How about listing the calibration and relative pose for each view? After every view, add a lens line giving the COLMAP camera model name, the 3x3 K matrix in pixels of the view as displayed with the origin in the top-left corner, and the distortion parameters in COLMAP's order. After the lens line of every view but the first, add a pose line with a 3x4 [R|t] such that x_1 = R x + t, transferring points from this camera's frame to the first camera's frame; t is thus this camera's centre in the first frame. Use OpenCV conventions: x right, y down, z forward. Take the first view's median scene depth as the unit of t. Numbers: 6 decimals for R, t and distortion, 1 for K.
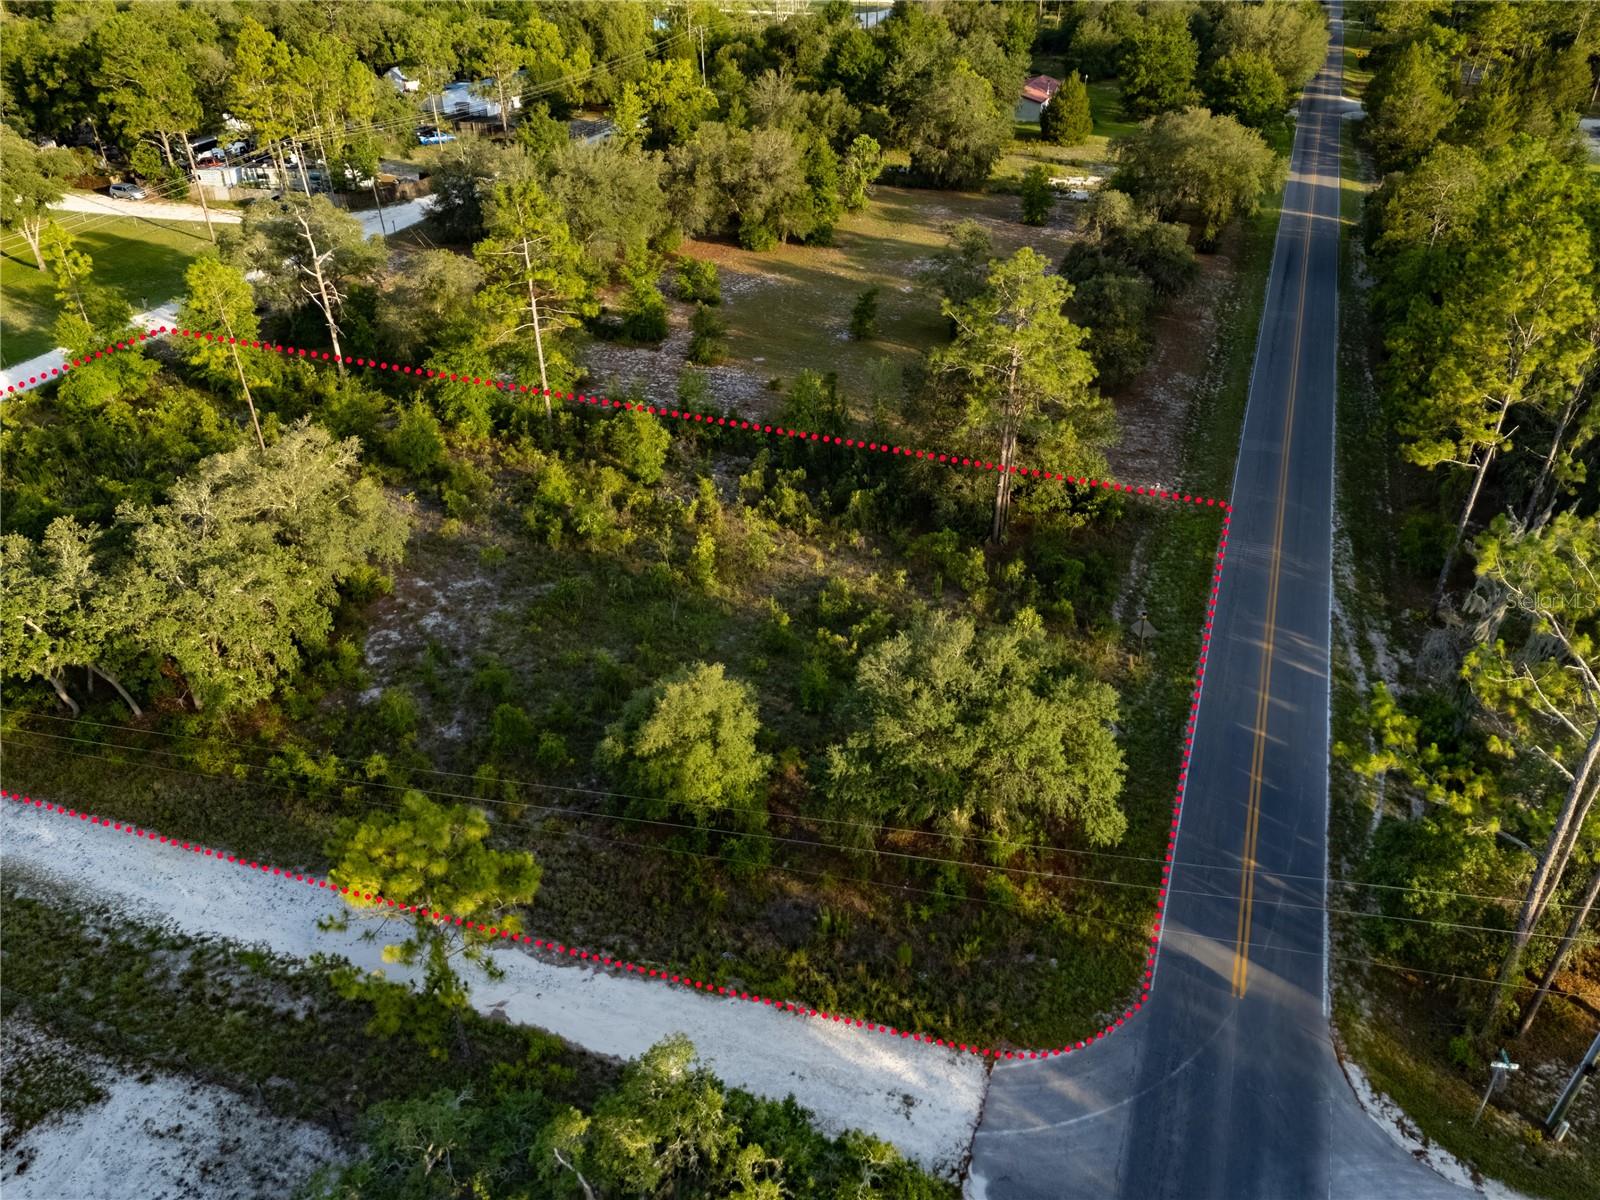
lens RADIAL K [[1172.8, 0, 804.9], [0, 1172.8, 598.2], [0, 0, 1]] dist [0.066672, -0.051753]
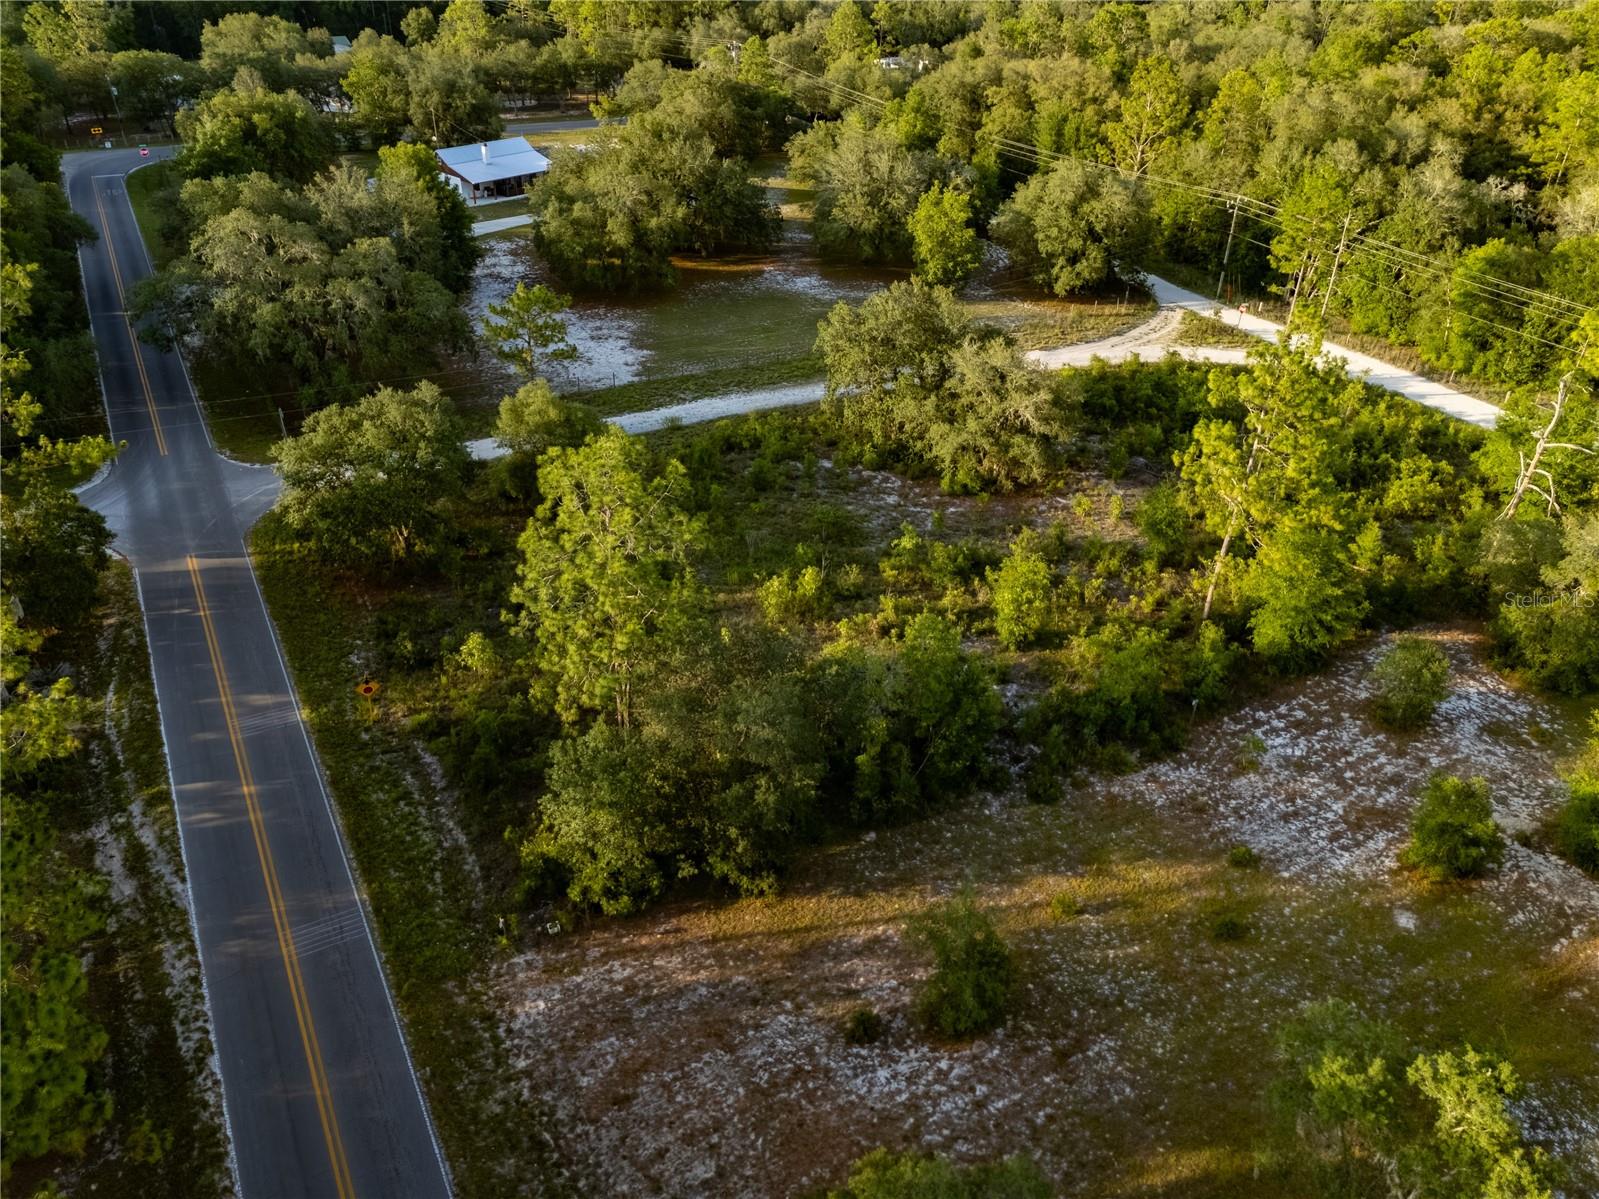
lens RADIAL K [[1172.1, 0, 798.1], [0, 1172.1, 607.1], [0, 0, 1]] dist [0.066672, -0.051753]
pose [[-0.643640, 0.401816, -0.651361, 0.863103], [-0.431709, 0.512139, 0.742523, -1.141599], [0.631945, 0.759116, -0.156166, 1.721072]]
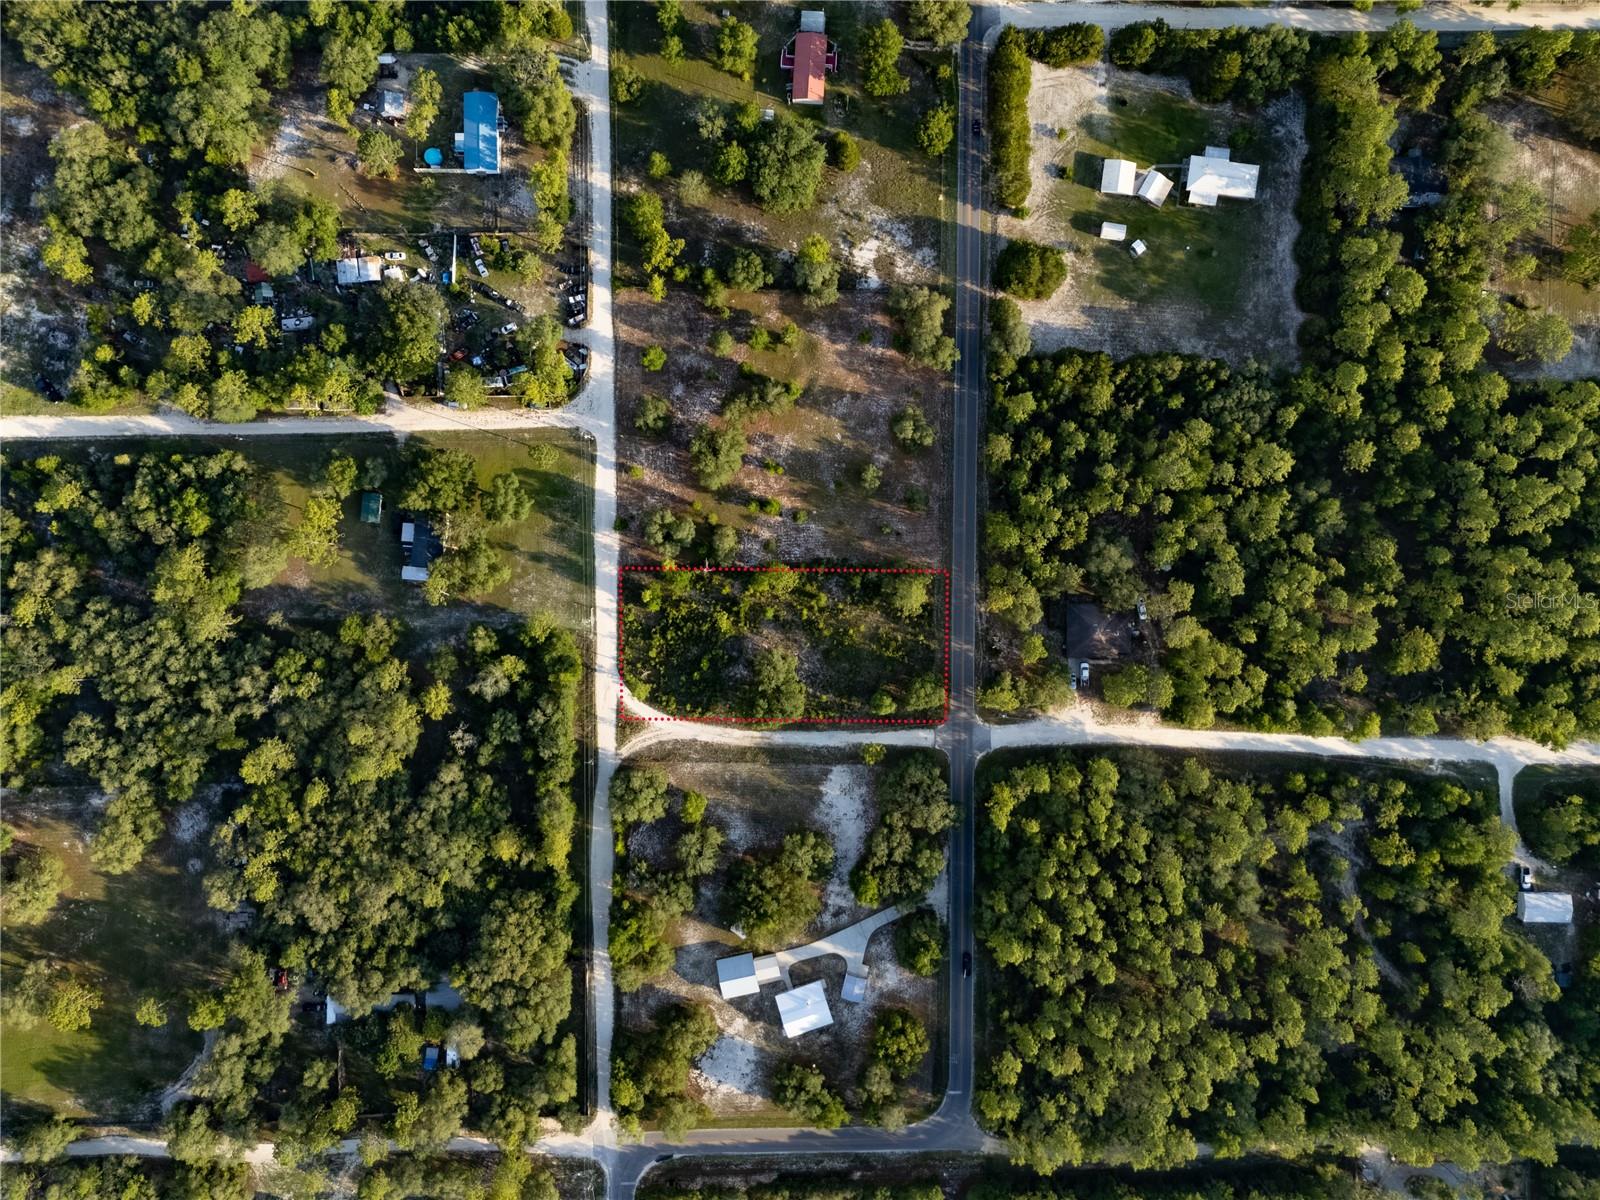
lens RADIAL K [[1172.8, 0, 810.9], [0, 1172.8, 601.4], [0, 0, 1]] dist [0.066672, -0.051753]
pose [[0.938069, -0.345972, 0.018151, -0.413850], [0.172126, 0.510890, 0.842238, -6.028865], [-0.300663, -0.786953, 0.538801, -2.044572]]
